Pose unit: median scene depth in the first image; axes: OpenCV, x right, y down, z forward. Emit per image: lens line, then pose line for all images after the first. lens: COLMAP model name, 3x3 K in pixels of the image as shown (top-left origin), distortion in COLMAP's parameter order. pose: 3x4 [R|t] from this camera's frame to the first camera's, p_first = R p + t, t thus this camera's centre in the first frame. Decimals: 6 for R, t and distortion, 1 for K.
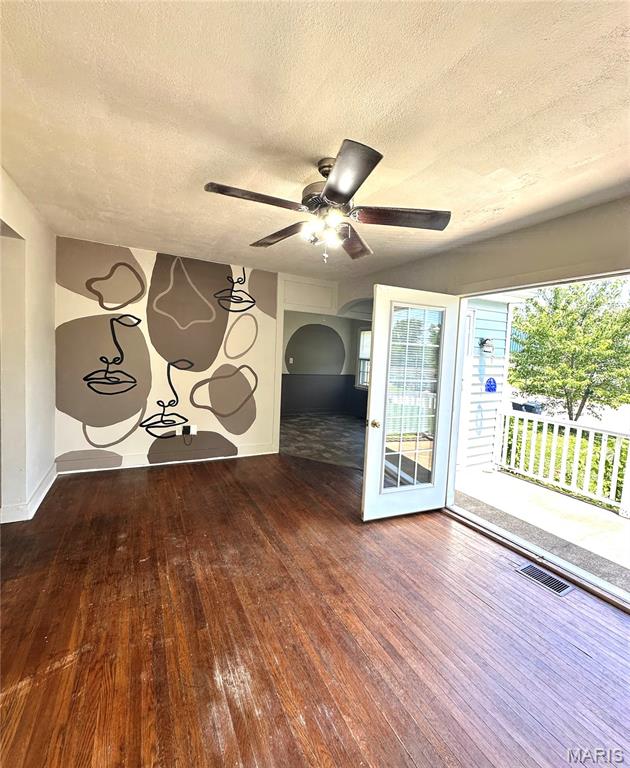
lens RADIAL K [[324.2, 0, 296.2], [0, 324.2, 370.5], [0, 0, 1]] dist [-0.000287, 0.000536]
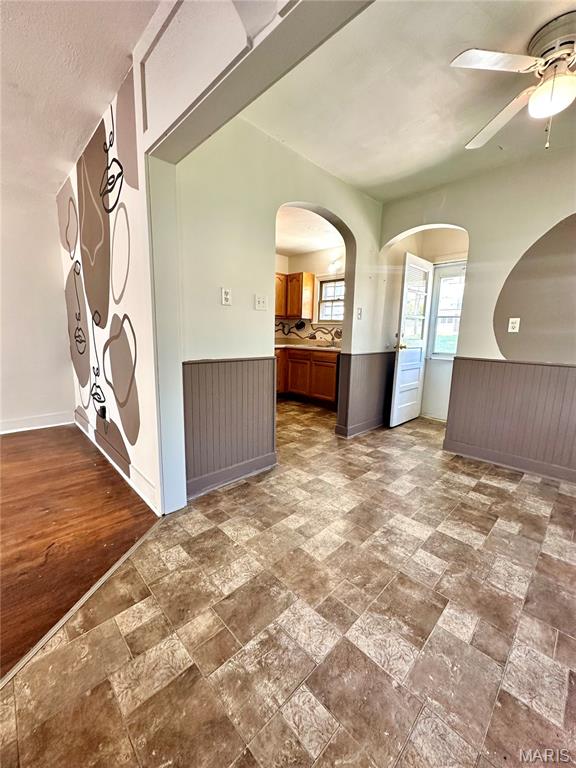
lens RADIAL K [[305.3, 0, 288.0], [0, 305.3, 384.0], [0, 0, 1]] dist [-0.002105, -0.000048]
pose [[0.331850, 0.123897, -0.935161, 0.429535], [-0.056168, 0.992174, 0.111518, 0.022200], [0.941659, 0.015519, 0.336212, 1.211420]]
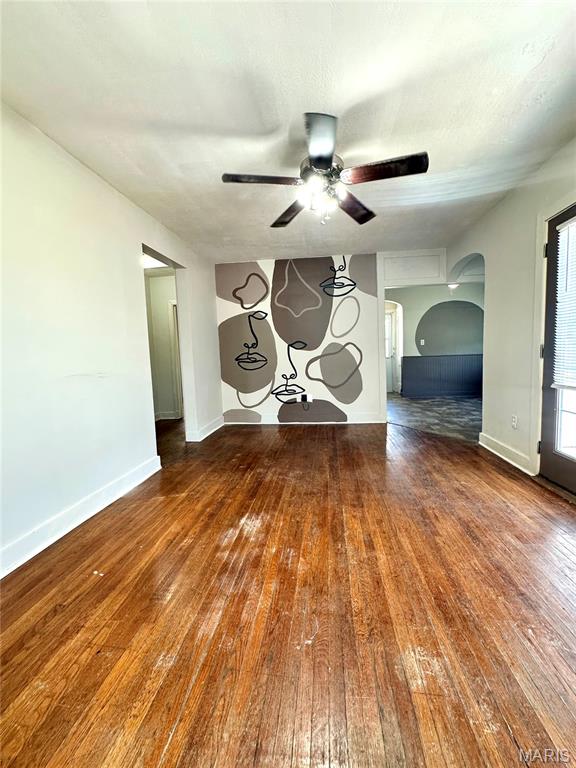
lens RADIAL K [[305.3, 0, 288.0], [0, 305.3, 384.0], [0, 0, 1]] dist [-0.002105, -0.000048]
pose [[0.837964, -0.019564, -0.545375, 0.274253], [0.040306, 0.998847, 0.026098, 0.104914], [0.544236, -0.043851, 0.837786, -0.020848]]
